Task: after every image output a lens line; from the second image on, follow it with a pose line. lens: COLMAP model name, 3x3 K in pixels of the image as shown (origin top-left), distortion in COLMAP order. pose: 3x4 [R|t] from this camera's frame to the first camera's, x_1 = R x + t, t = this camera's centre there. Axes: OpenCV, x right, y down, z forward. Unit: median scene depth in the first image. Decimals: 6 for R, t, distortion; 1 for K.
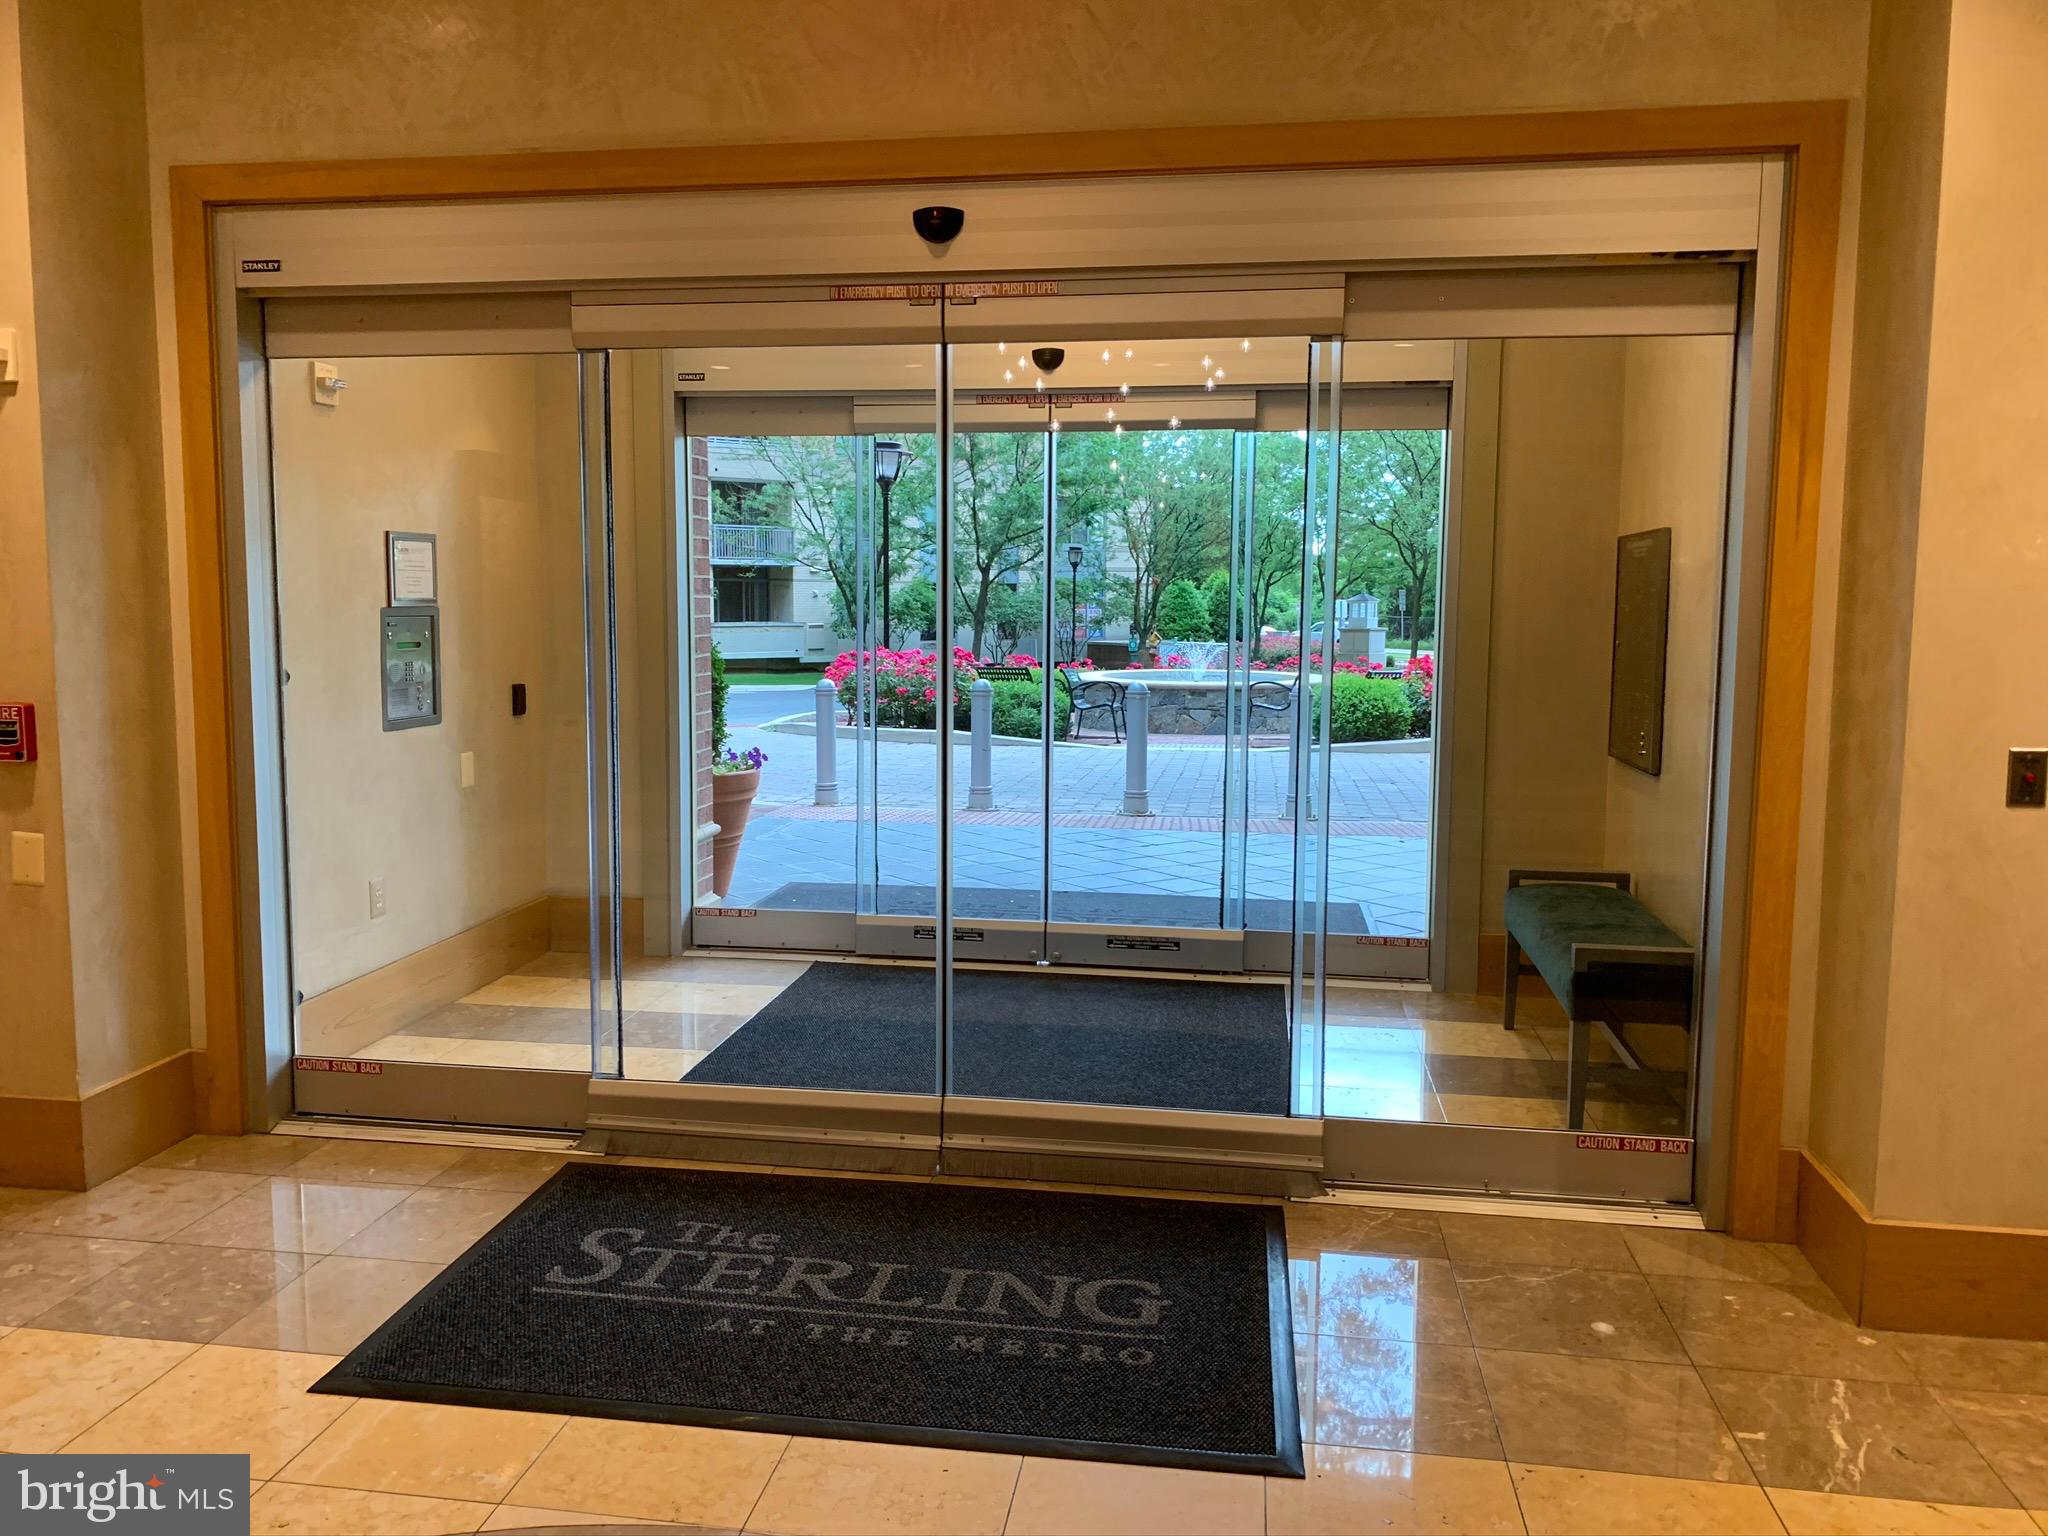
lens RADIAL K [[1547.1, 0, 1015.3], [0, 1547.1, 749.5], [0, 0, 1]] dist [-0.003430, -0.005887]
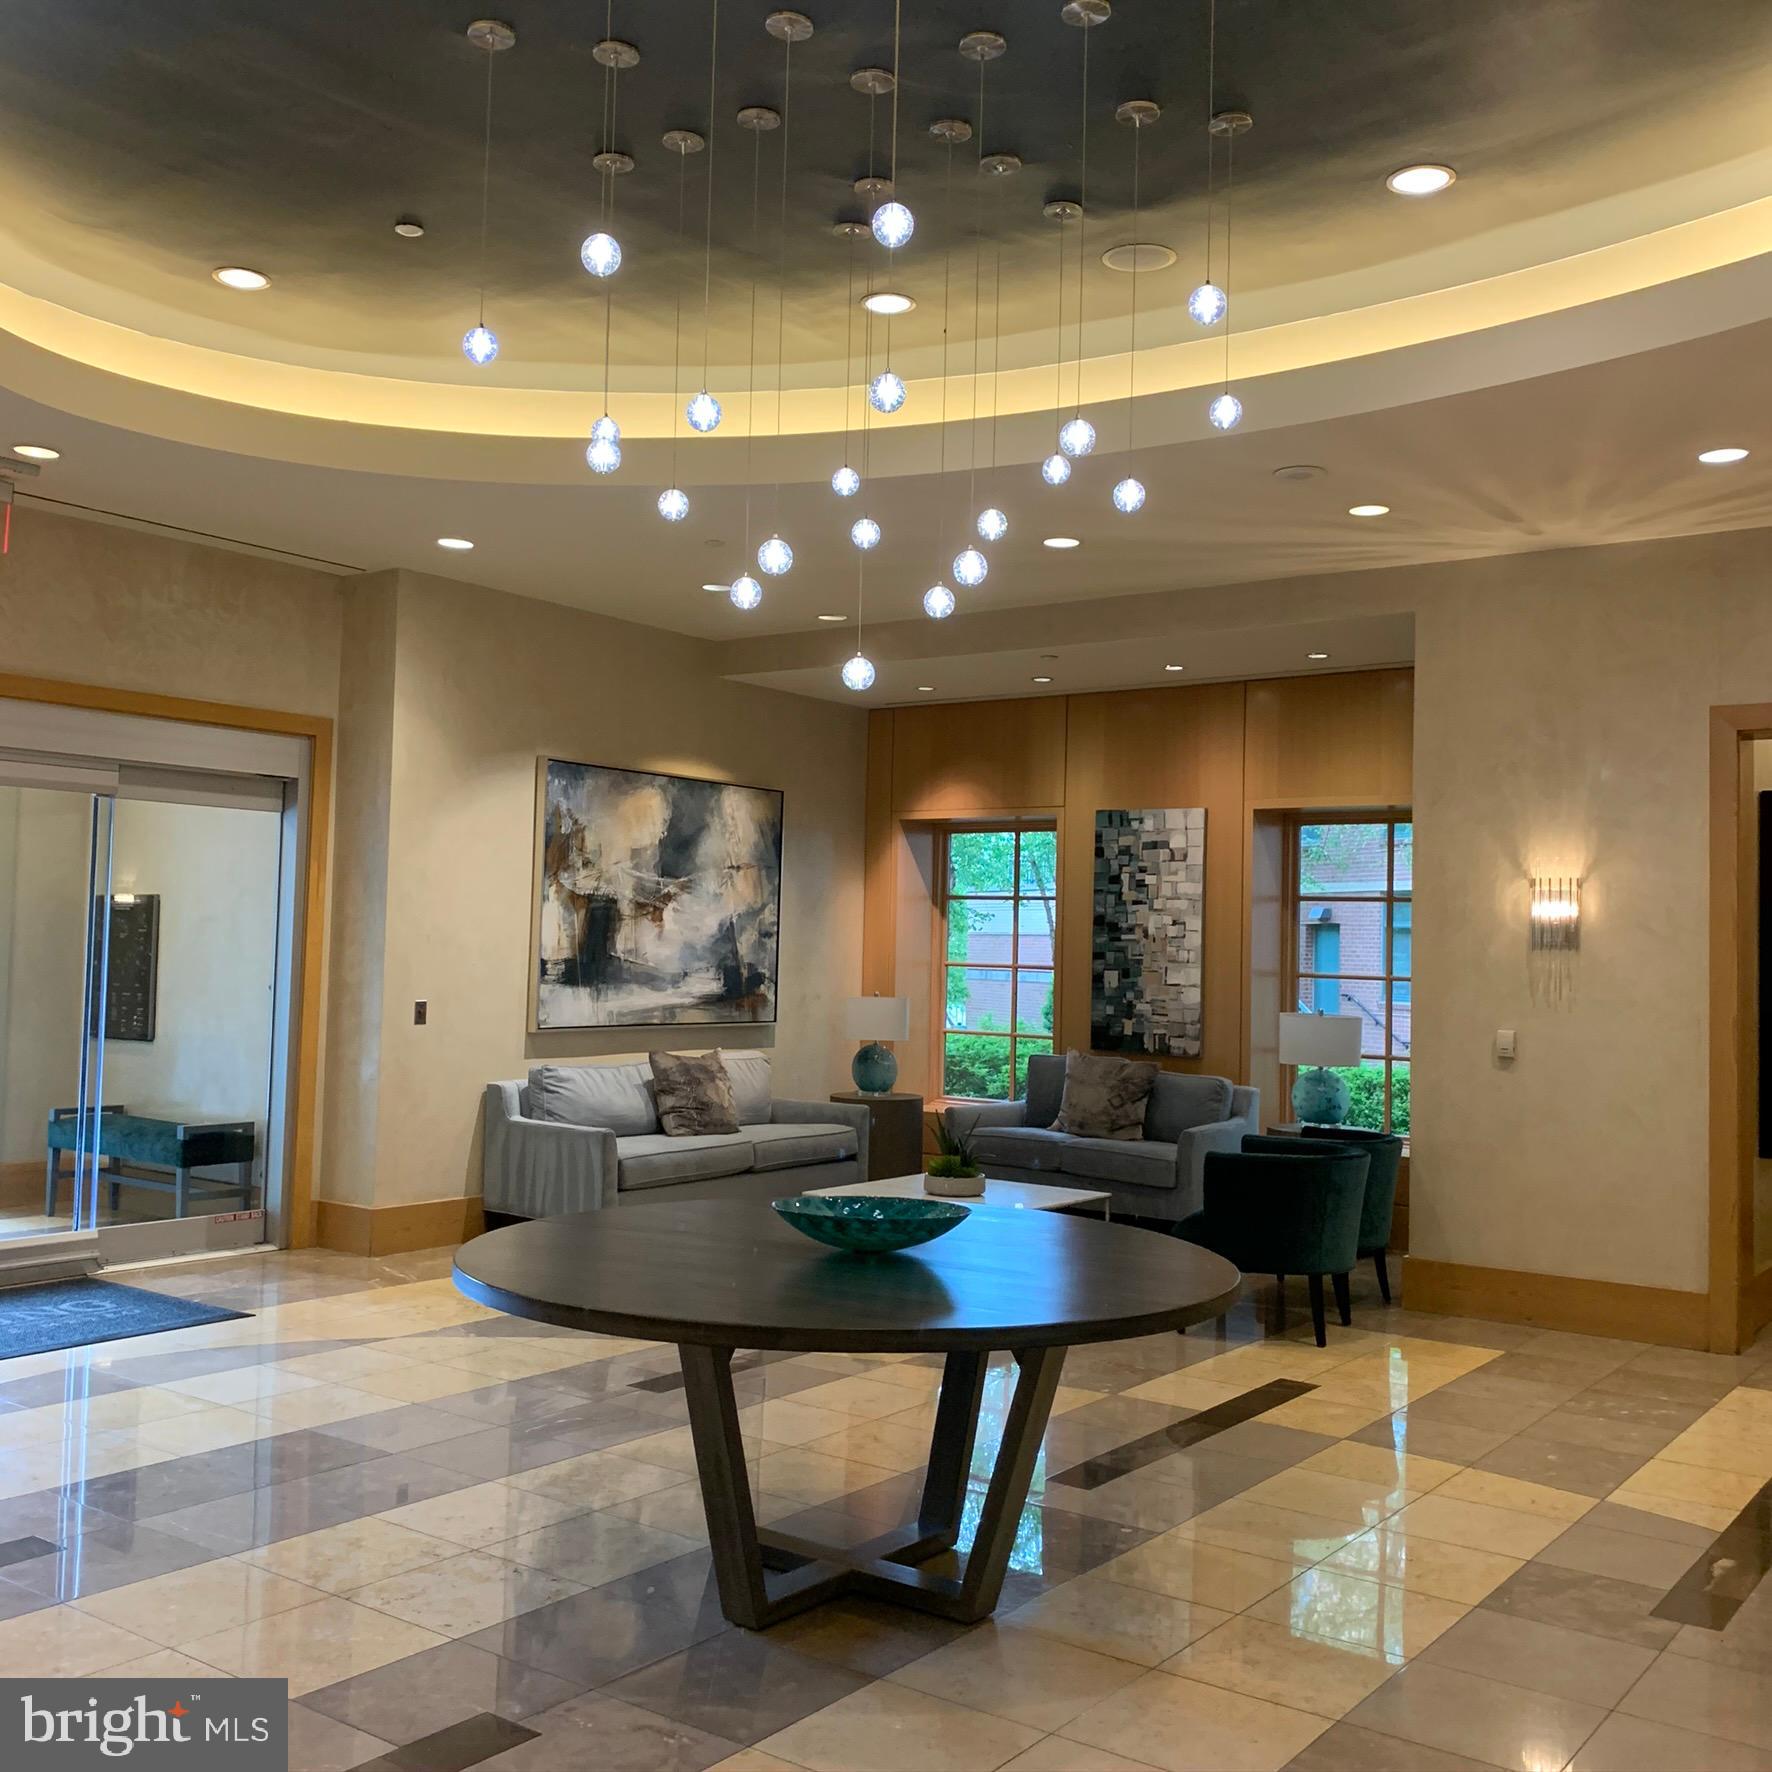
lens RADIAL K [[1744.5, 0, 875.5], [0, 1744.5, 881.6], [0, 0, 1]] dist [-0.102945, 0.000000]
pose [[0.464473, 0.037717, 0.884784, -1.241323], [0.070560, 0.994340, -0.079428, 0.070107], [-0.882772, 0.099322, 0.459183, -0.793301]]
